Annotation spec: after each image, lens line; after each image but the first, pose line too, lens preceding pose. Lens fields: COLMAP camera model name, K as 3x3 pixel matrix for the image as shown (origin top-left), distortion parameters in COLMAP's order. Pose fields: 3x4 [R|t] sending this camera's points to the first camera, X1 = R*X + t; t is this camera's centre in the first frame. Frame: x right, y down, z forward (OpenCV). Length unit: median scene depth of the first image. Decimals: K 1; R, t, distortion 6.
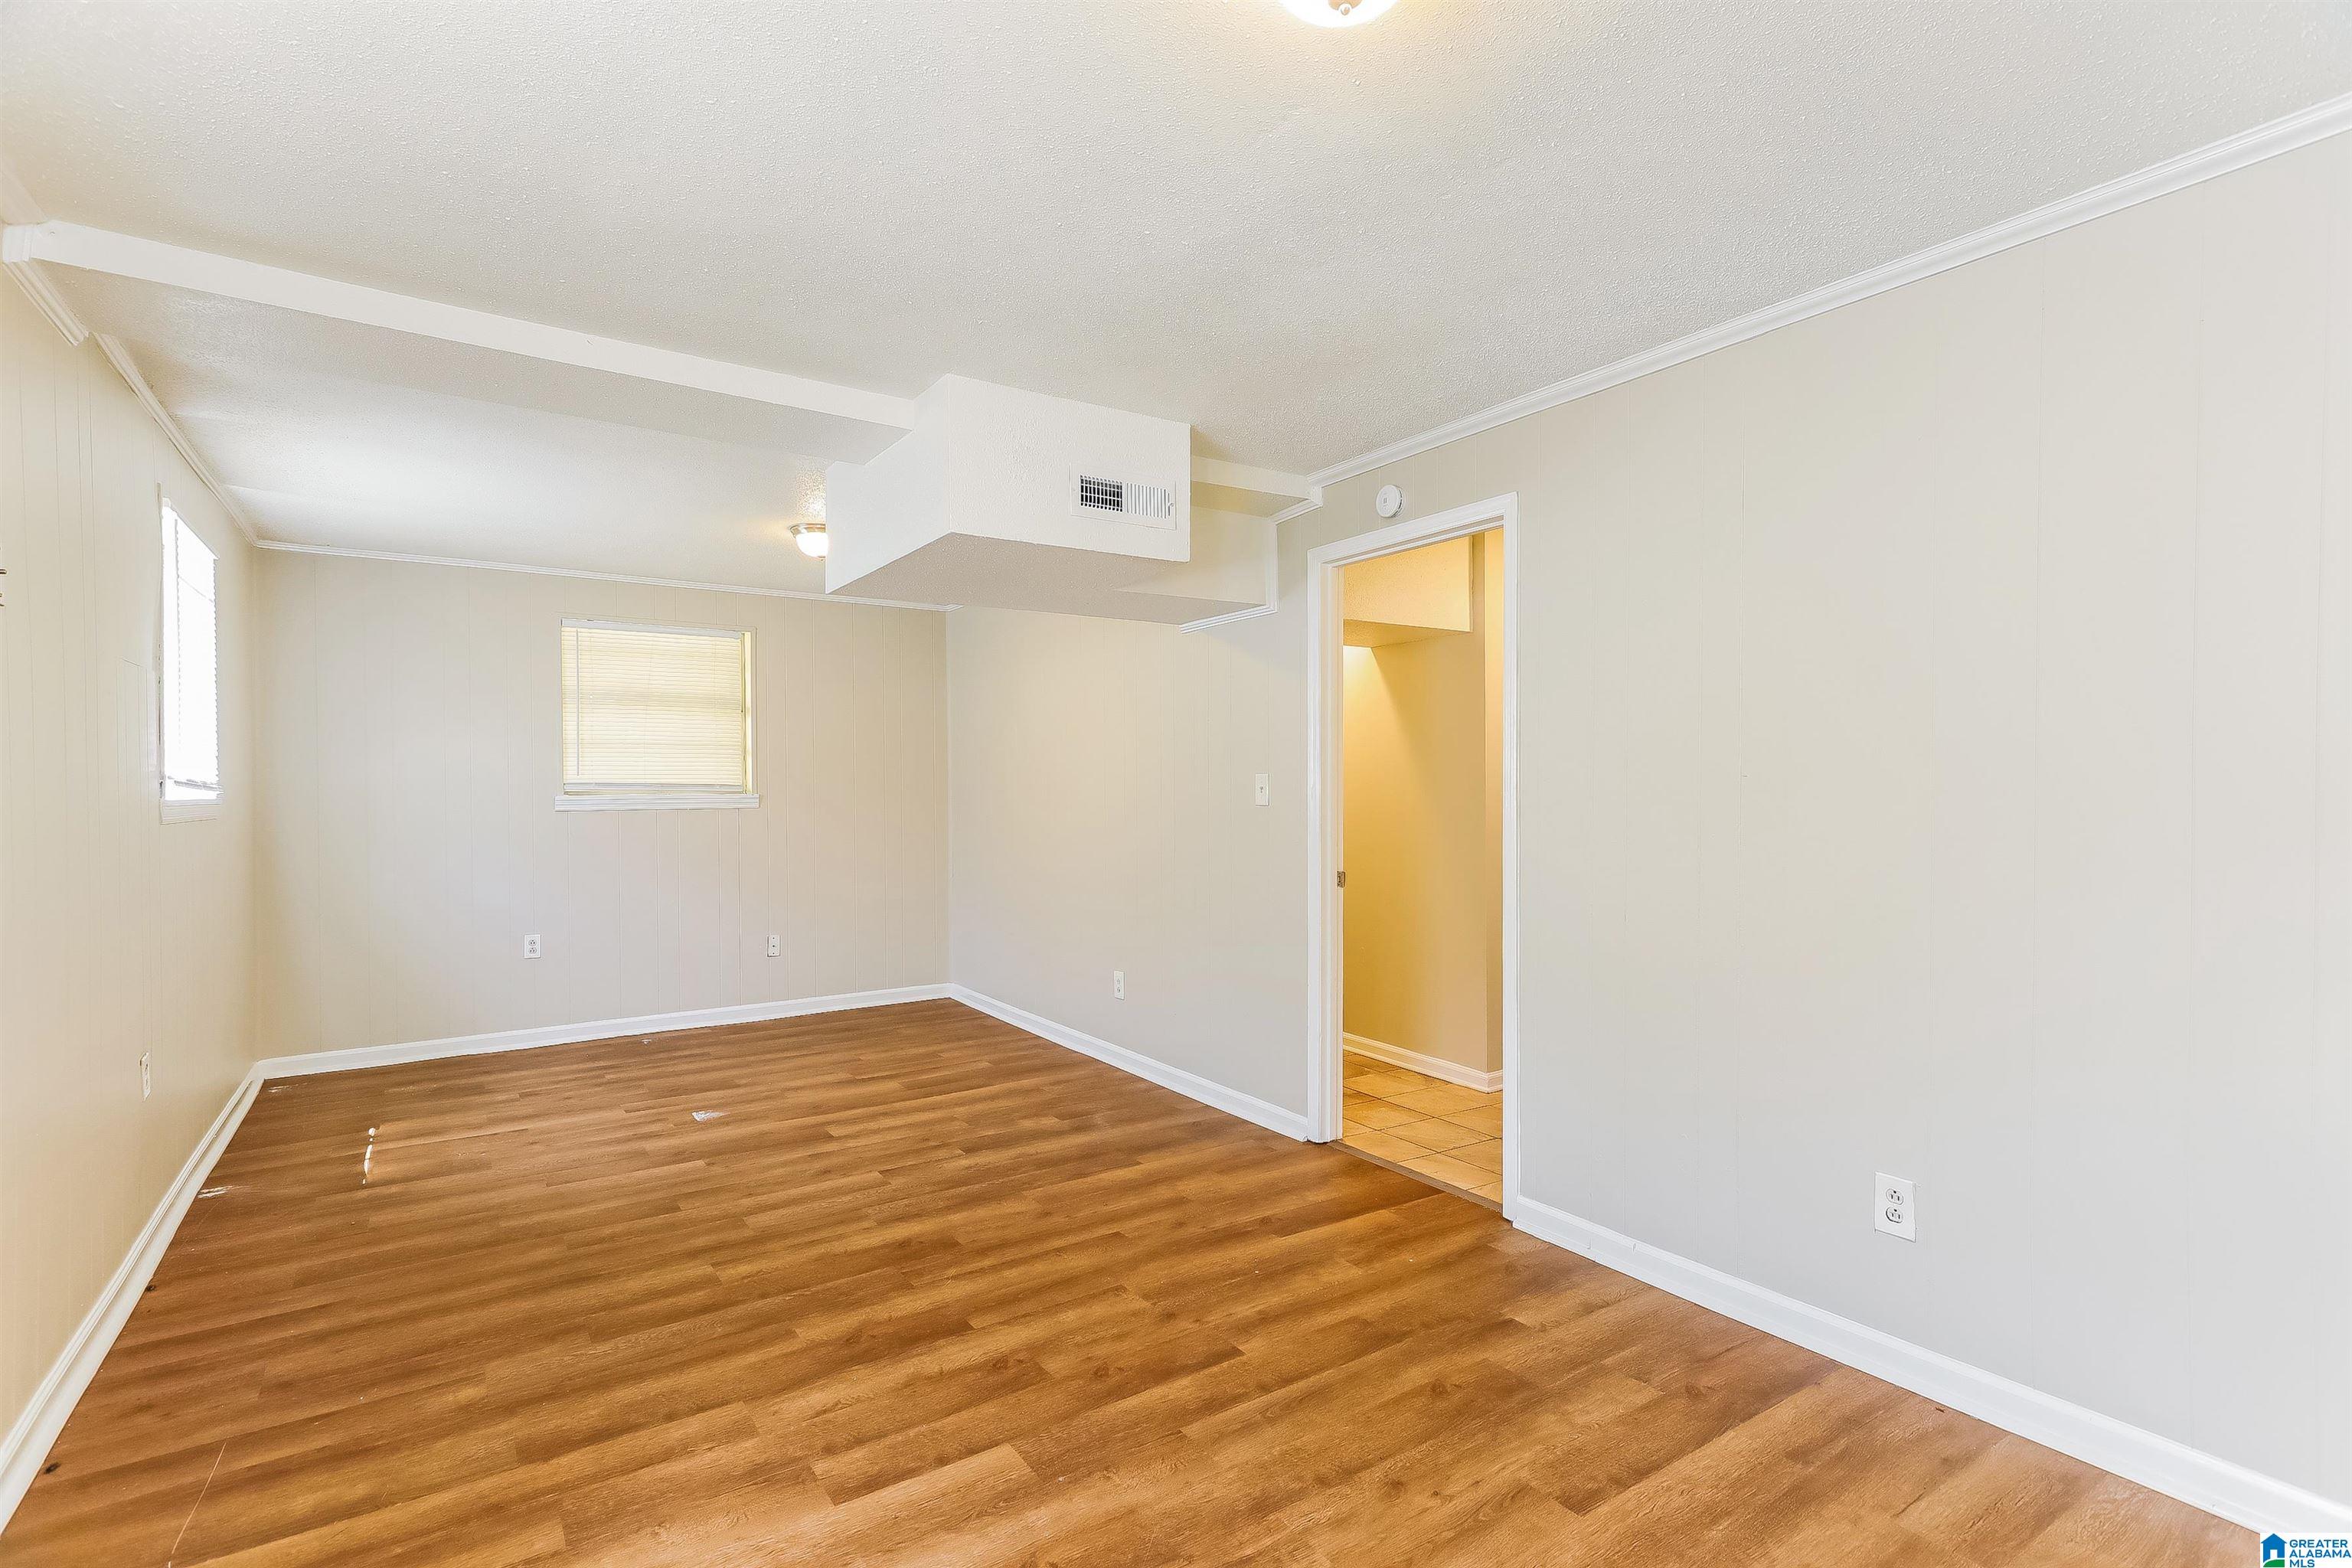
lens RADIAL K [[1112.0, 0, 1159.1], [0, 1112.0, 780.1], [0, 0, 1]] dist [0.010784, 0.006510]
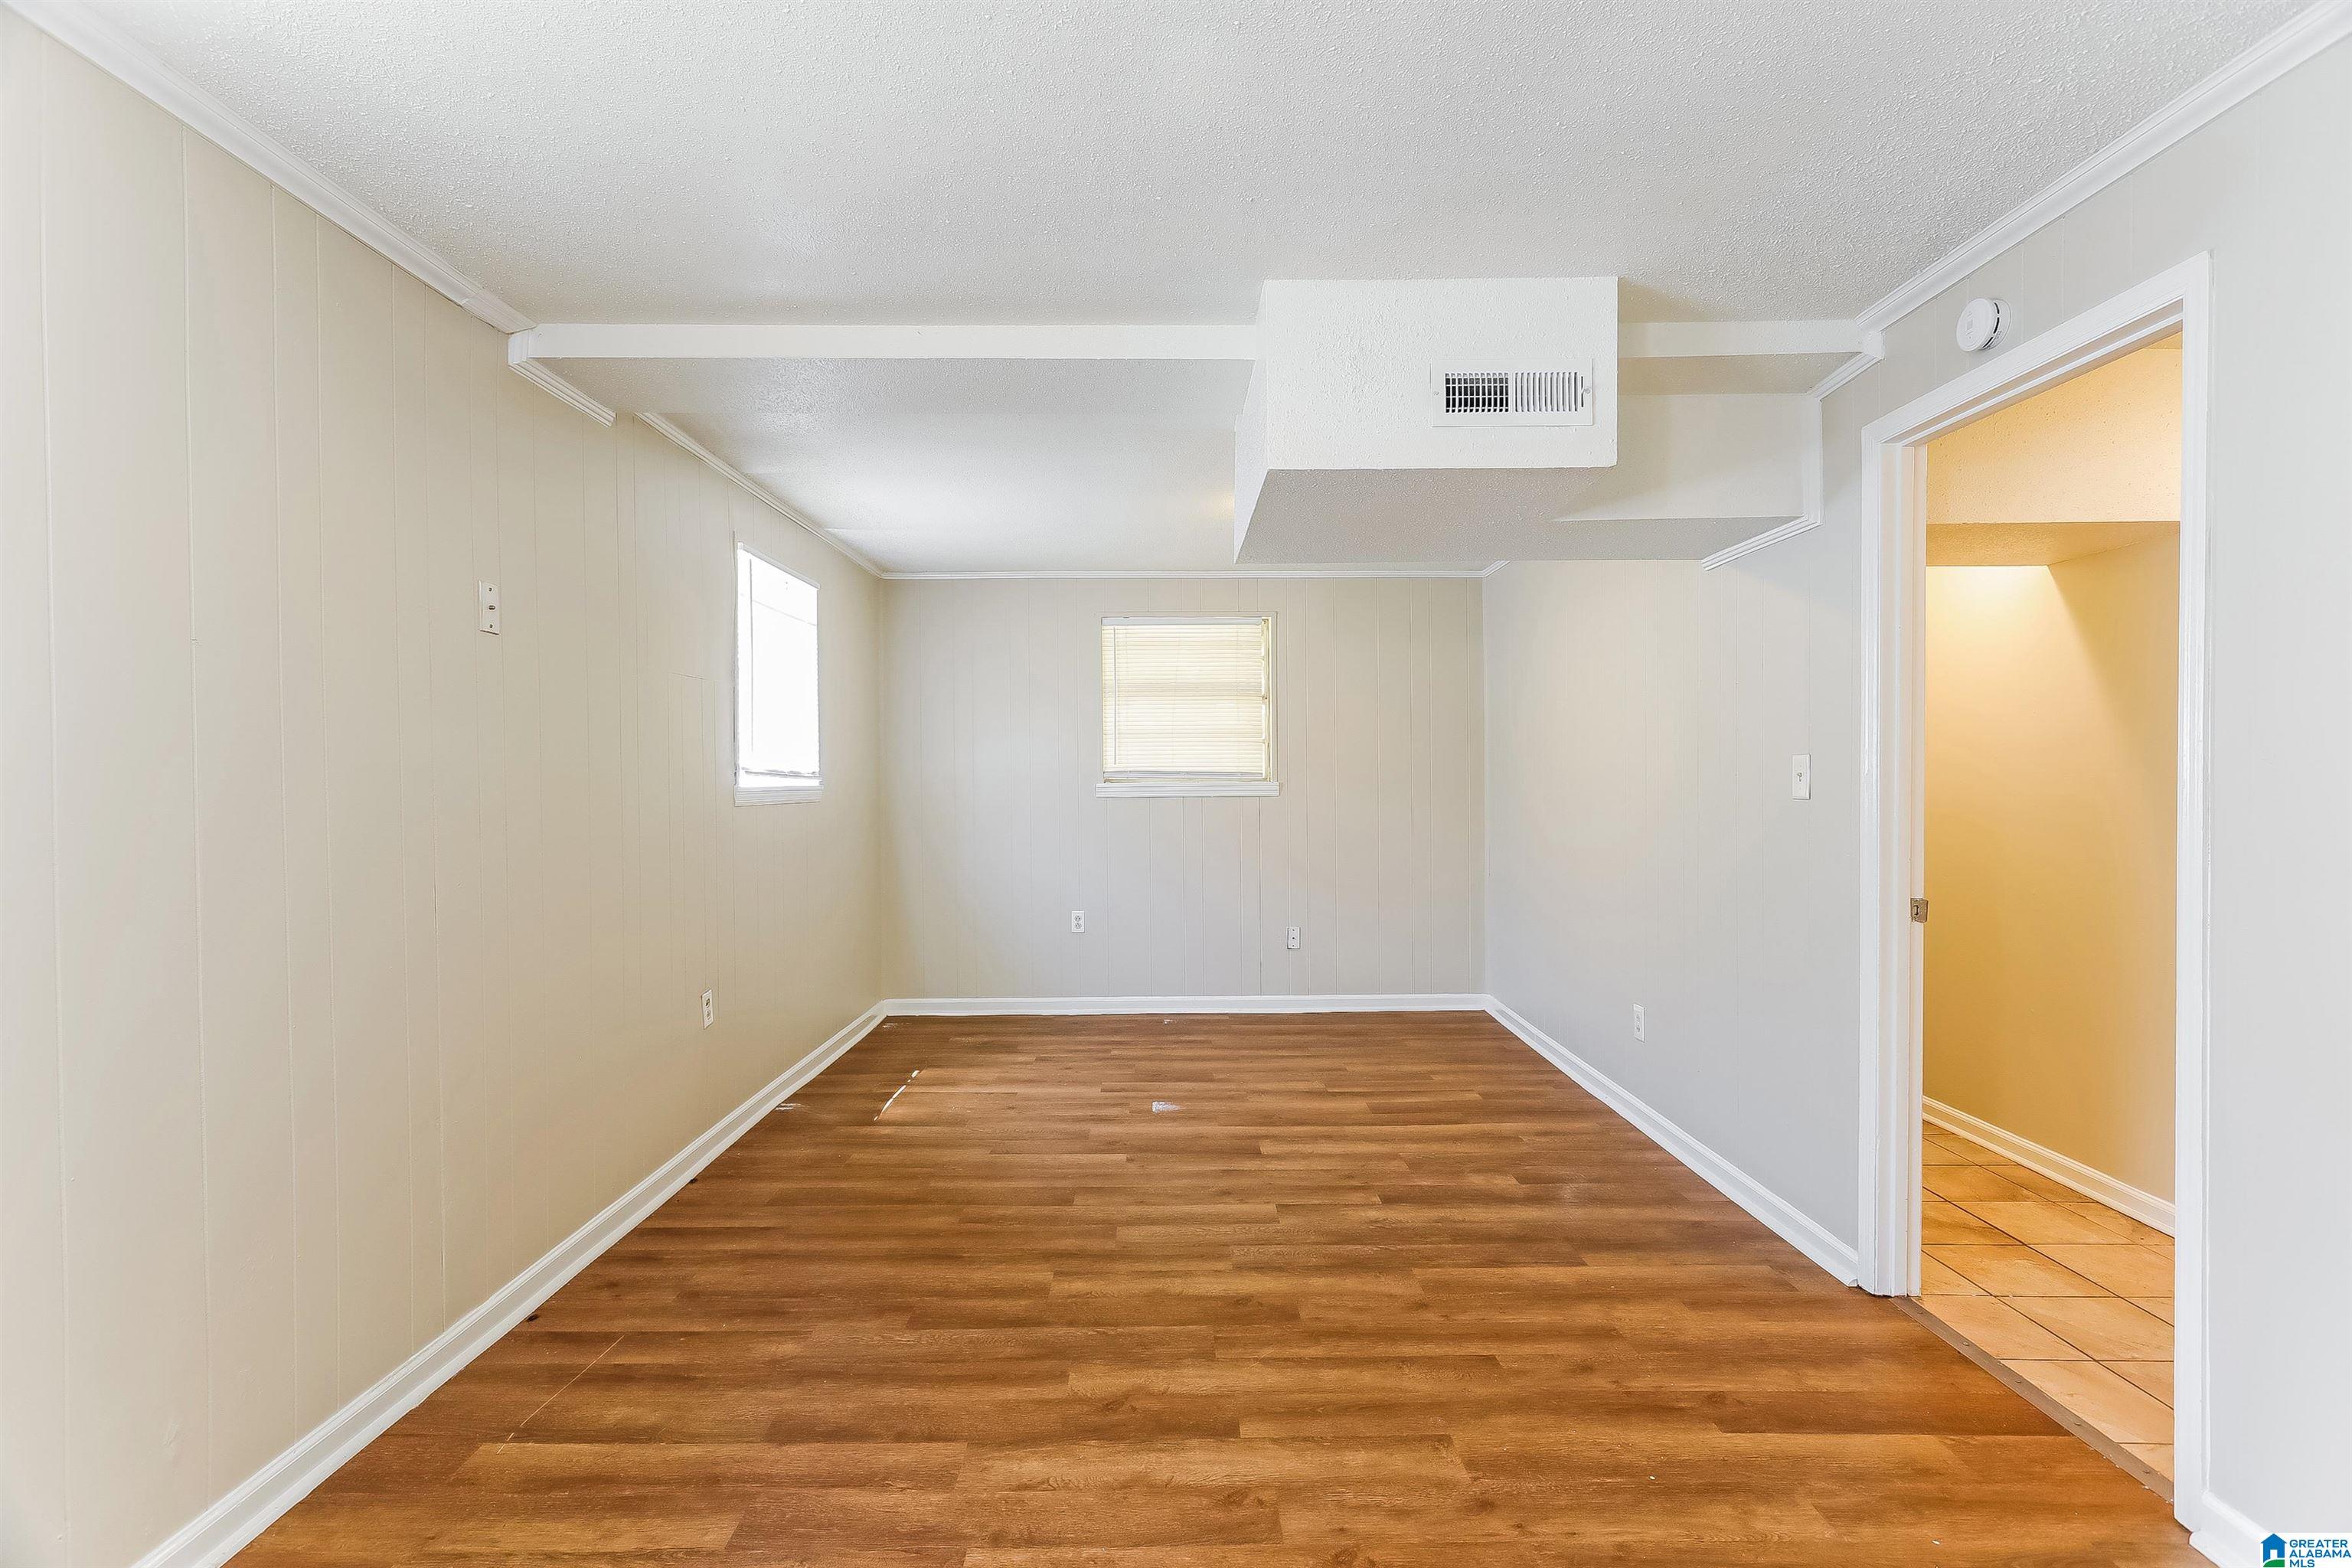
lens RADIAL K [[1125.8, 0, 1168.1], [0, 1125.8, 777.0], [0, 0, 1]] dist [0.006957, 0.000873]
pose [[0.836756, -0.001229, -0.547574, 0.191696], [0.005960, 0.999959, 0.006863, 0.001625], [0.547543, -0.009007, 0.836729, 0.222716]]
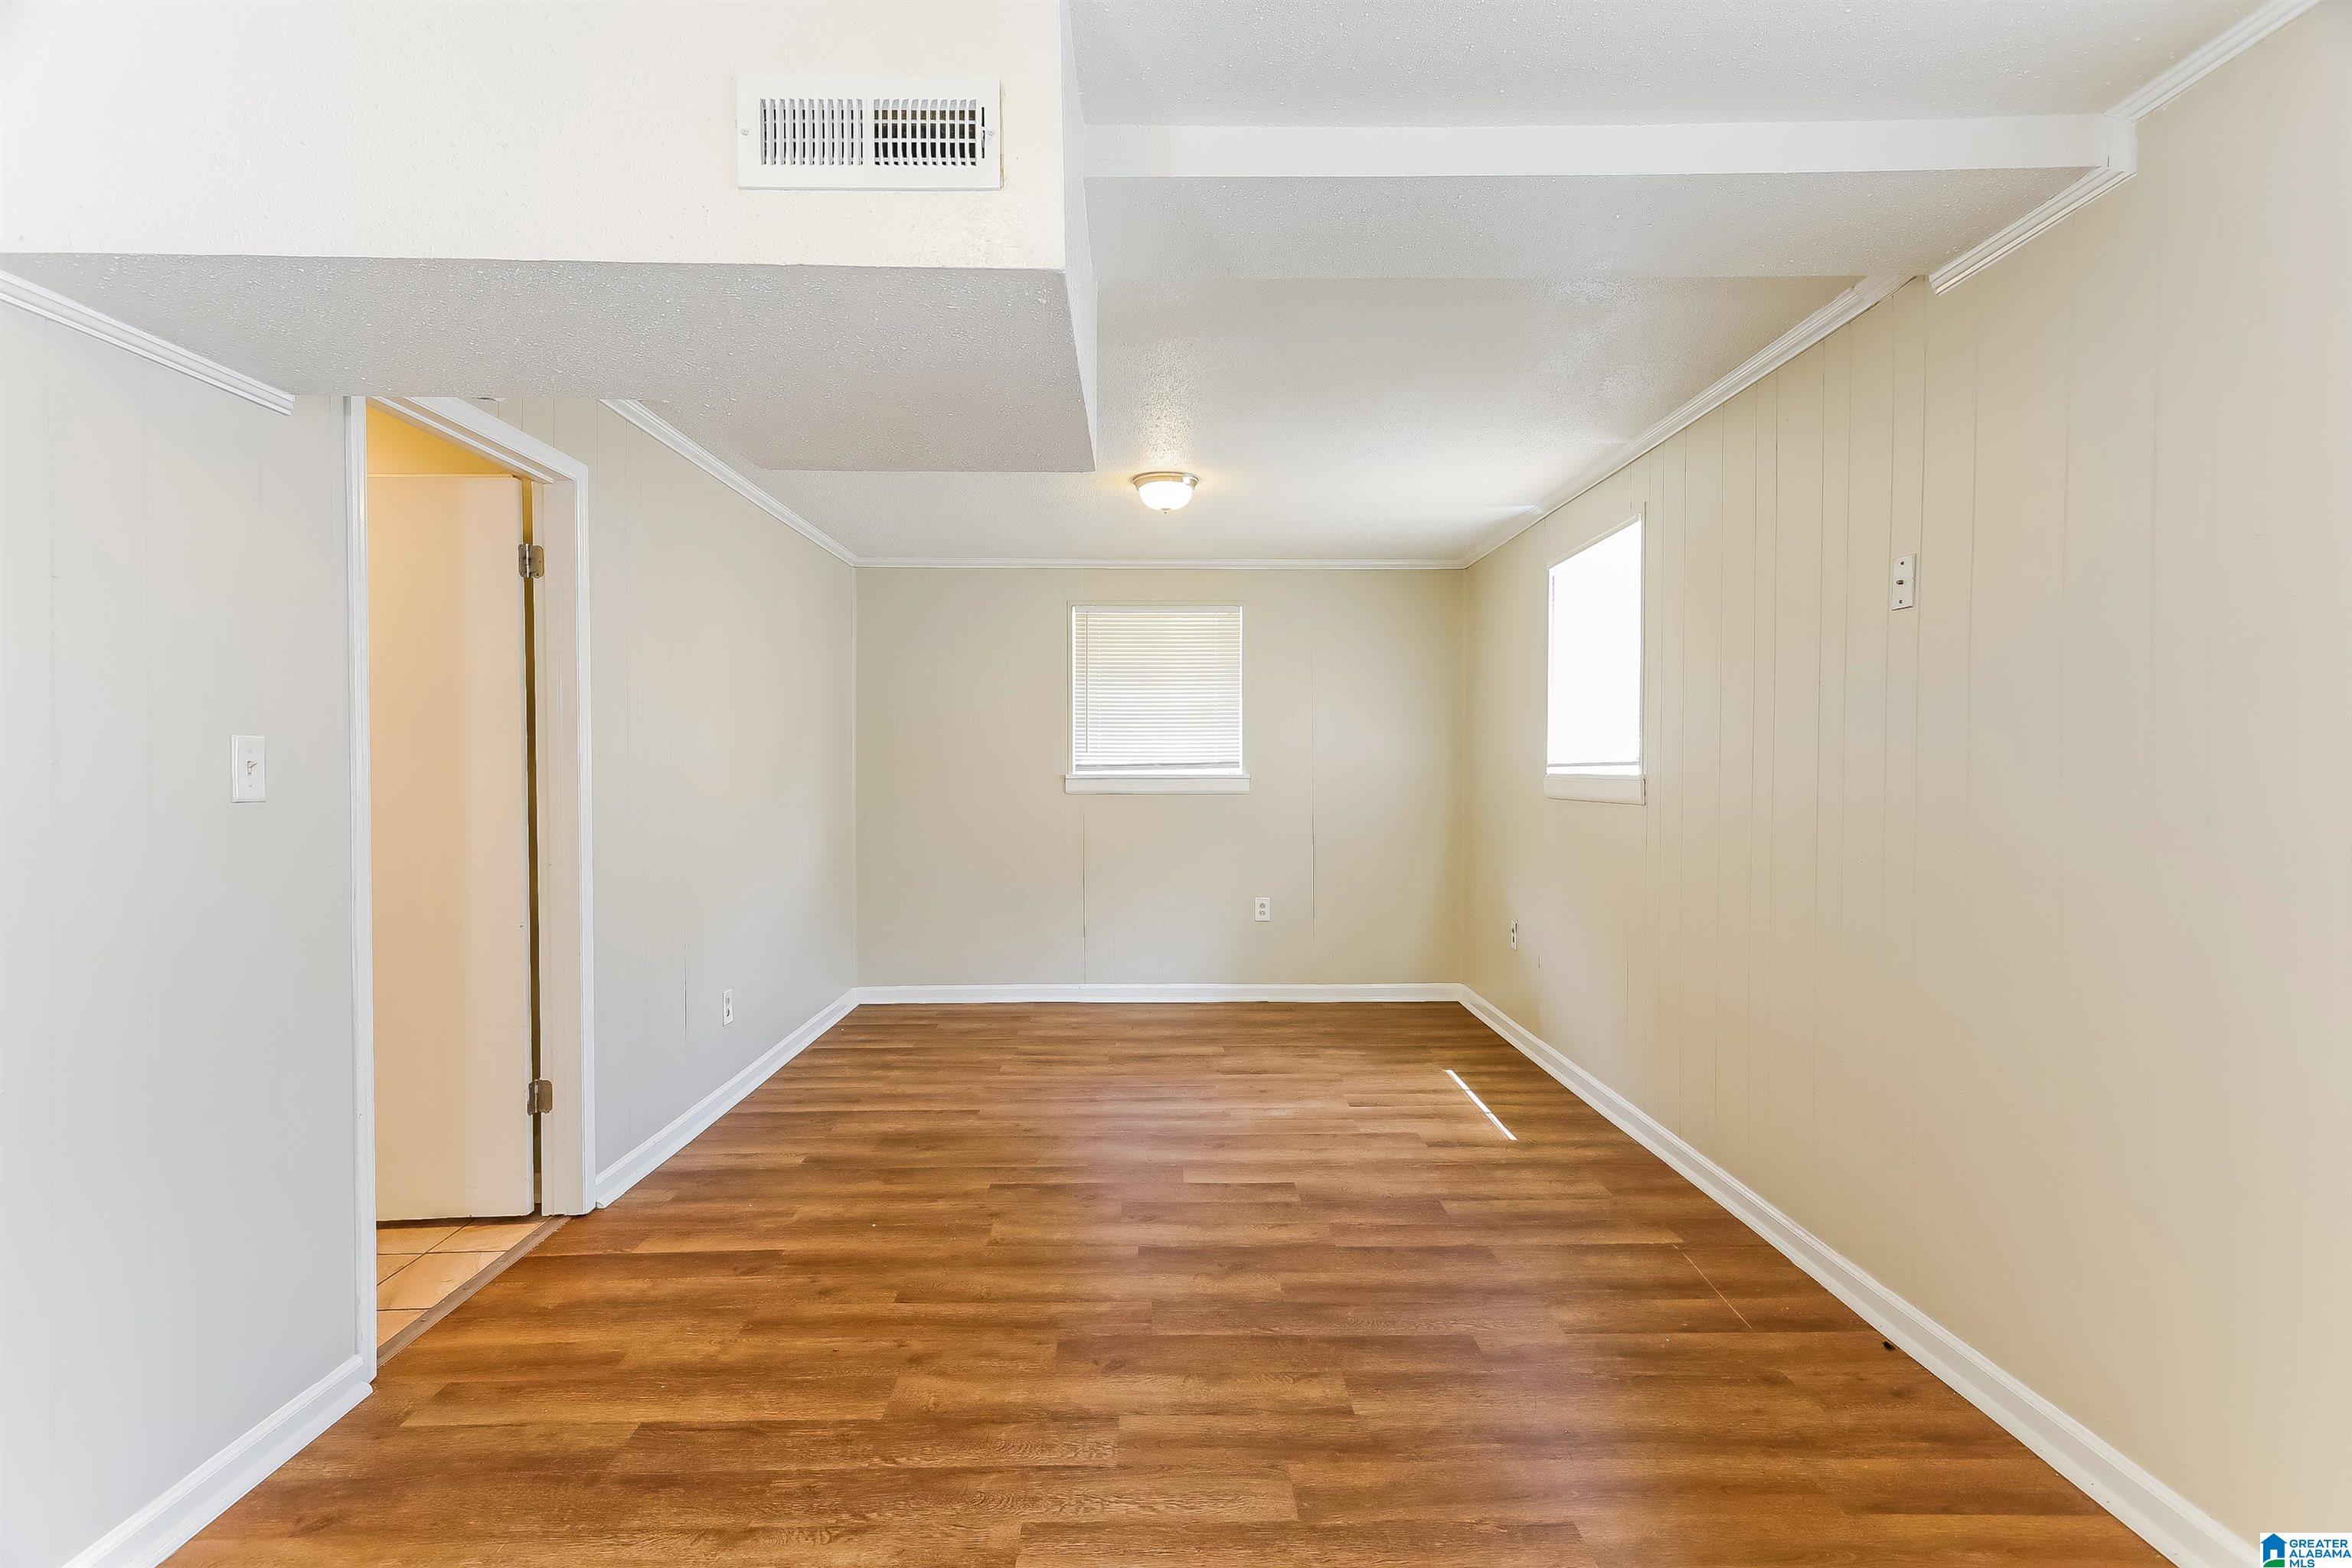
lens RADIAL K [[1125.9, 0, 1168.1], [0, 1125.9, 812.5], [0, 0, 1]] dist [0.017669, 0.001199]
pose [[-0.843938, -0.014571, 0.536242, -0.623386], [0.001400, 0.999568, 0.029365, 0.017067], [-0.536439, 0.025533, -0.843553, 1.518296]]
